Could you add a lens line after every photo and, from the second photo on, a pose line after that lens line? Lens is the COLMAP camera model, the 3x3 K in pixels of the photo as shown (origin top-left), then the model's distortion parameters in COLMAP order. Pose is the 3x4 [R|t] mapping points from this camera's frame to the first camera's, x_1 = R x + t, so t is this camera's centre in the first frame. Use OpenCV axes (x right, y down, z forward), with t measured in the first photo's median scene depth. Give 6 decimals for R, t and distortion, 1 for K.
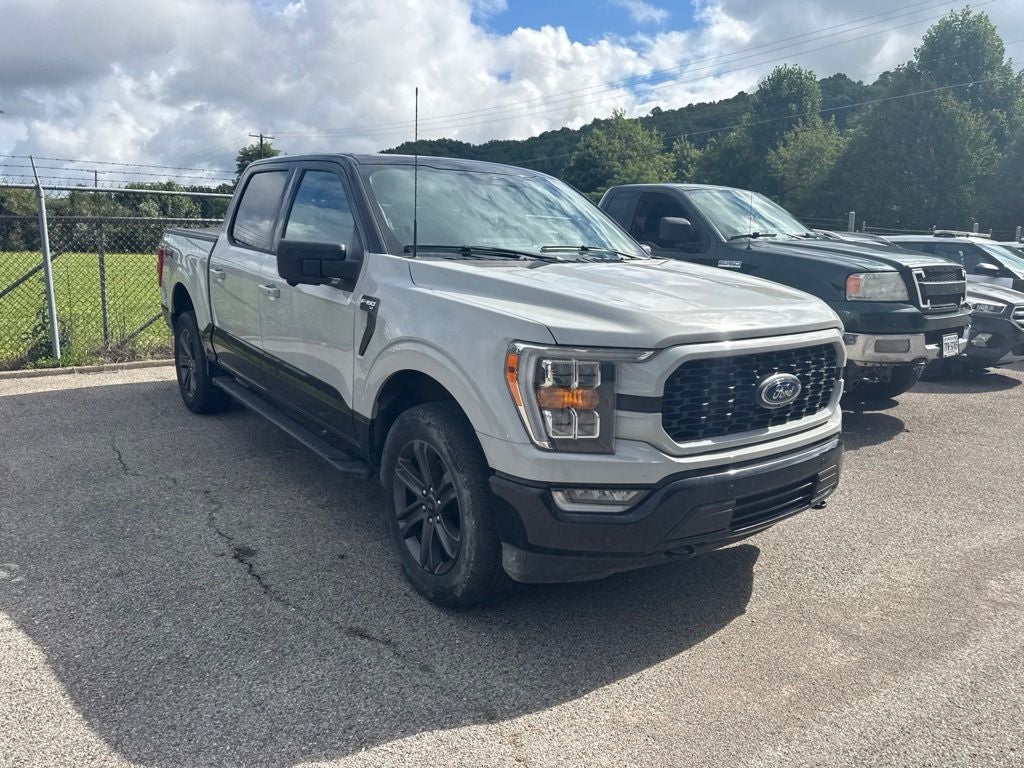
lens RADIAL K [[729.9, 0, 515.5], [0, 729.9, 381.6], [0, 0, 1]] dist [0.011255, -0.016710]
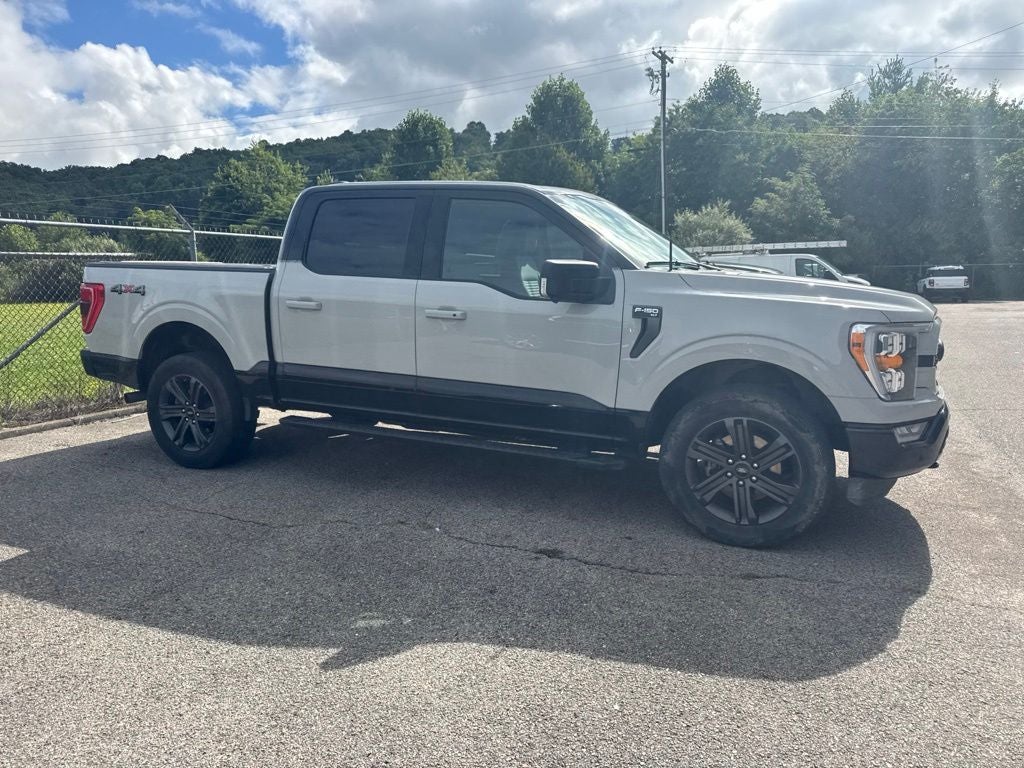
lens RADIAL K [[727.5, 0, 512.7], [0, 727.5, 385.0], [0, 0, 1]] dist [0.007646, -0.008149]
pose [[0.875266, -0.100048, 0.473180, -0.902360], [0.118348, 0.992932, -0.008972, -0.006308], [-0.468938, 0.063853, 0.880920, 0.081425]]
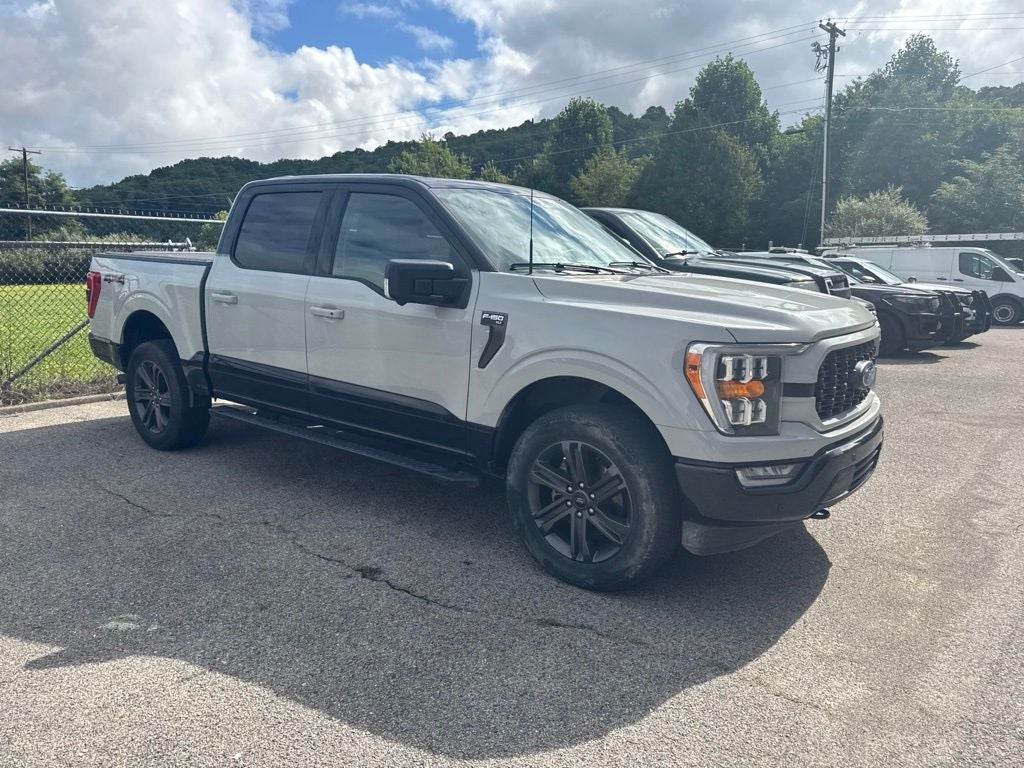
lens RADIAL K [[725.5, 0, 517.7], [0, 725.5, 382.4], [0, 0, 1]] dist [0.019682, -0.024188]
pose [[0.962884, -0.058299, 0.263543, -0.425873], [0.065047, 0.997738, -0.016943, 0.005566], [-0.261959, 0.033456, 0.964499, -0.022366]]
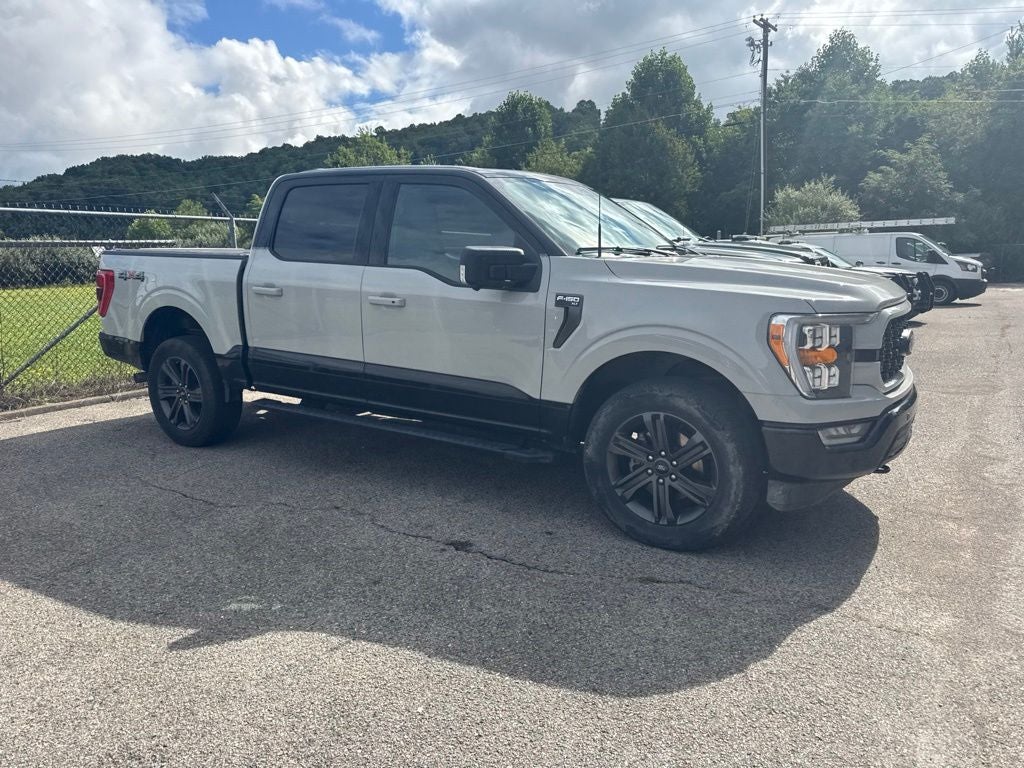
lens RADIAL K [[724.4, 0, 516.9], [0, 724.4, 383.4], [0, 0, 1]] dist [0.019842, -0.025438]
pose [[0.935222, -0.094272, 0.341280, -0.632499], [0.100700, 0.994916, -0.001126, 0.011996], [-0.339438, 0.035420, 0.939961, -0.012040]]
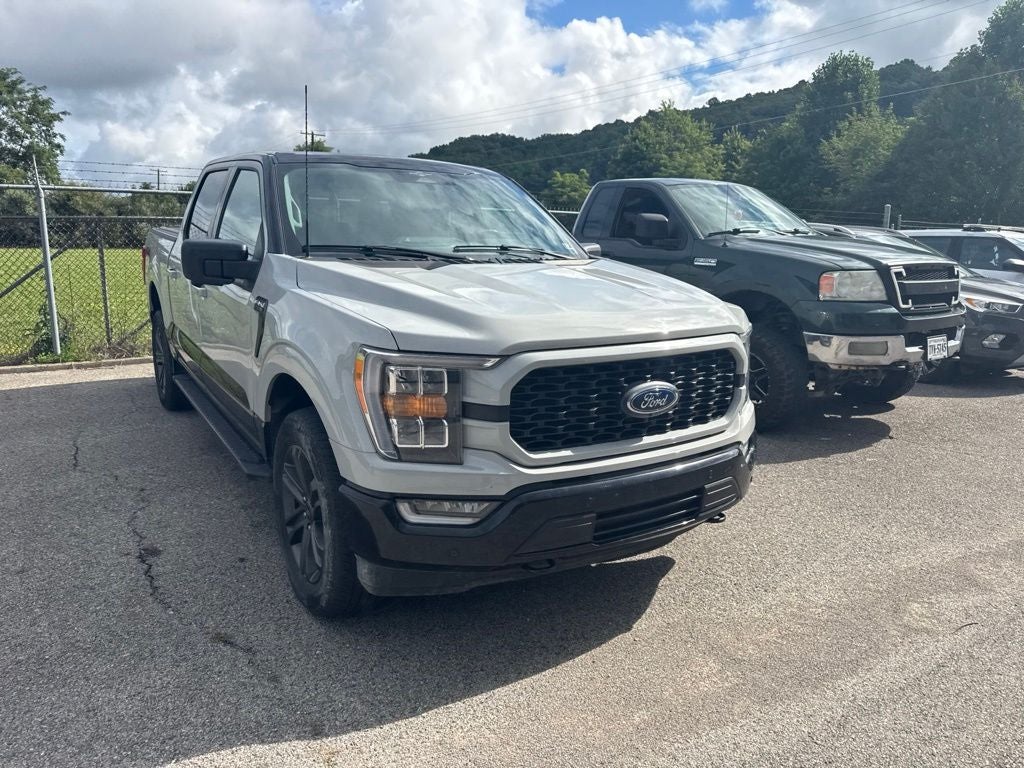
lens RADIAL K [[732.1, 0, 516.1], [0, 732.1, 383.6], [0, 0, 1]] dist [0.001254, -0.003358]
pose [[0.997472, 0.009268, -0.070455, 0.202860], [-0.008595, 0.999914, 0.009858, -0.013162], [0.070540, -0.009227, 0.997466, 0.032873]]
